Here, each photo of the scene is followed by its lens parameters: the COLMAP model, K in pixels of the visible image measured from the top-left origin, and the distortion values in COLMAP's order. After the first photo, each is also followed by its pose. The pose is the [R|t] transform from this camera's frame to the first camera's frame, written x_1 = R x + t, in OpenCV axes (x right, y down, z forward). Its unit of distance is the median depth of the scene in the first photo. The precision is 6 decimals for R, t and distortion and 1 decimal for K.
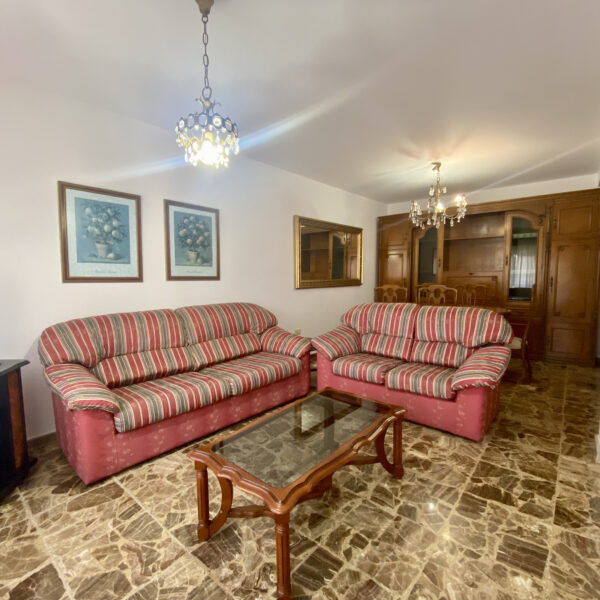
lens RADIAL K [[319.6, 0, 300.0], [0, 319.6, 300.0], [0, 0, 1]] dist [-0.000345, -0.012971]
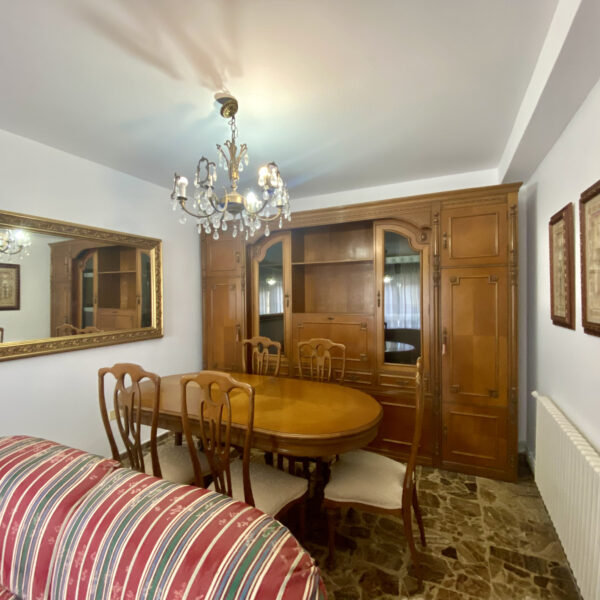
lens RADIAL K [[319.6, 0, 300.0], [0, 319.6, 300.0], [0, 0, 1]] dist [-0.000345, -0.012971]
pose [[0.962586, -0.003182, 0.270959, 0.334641], [0.020745, 0.997862, -0.061978, -0.086713], [-0.270182, 0.065281, 0.960594, 0.447919]]
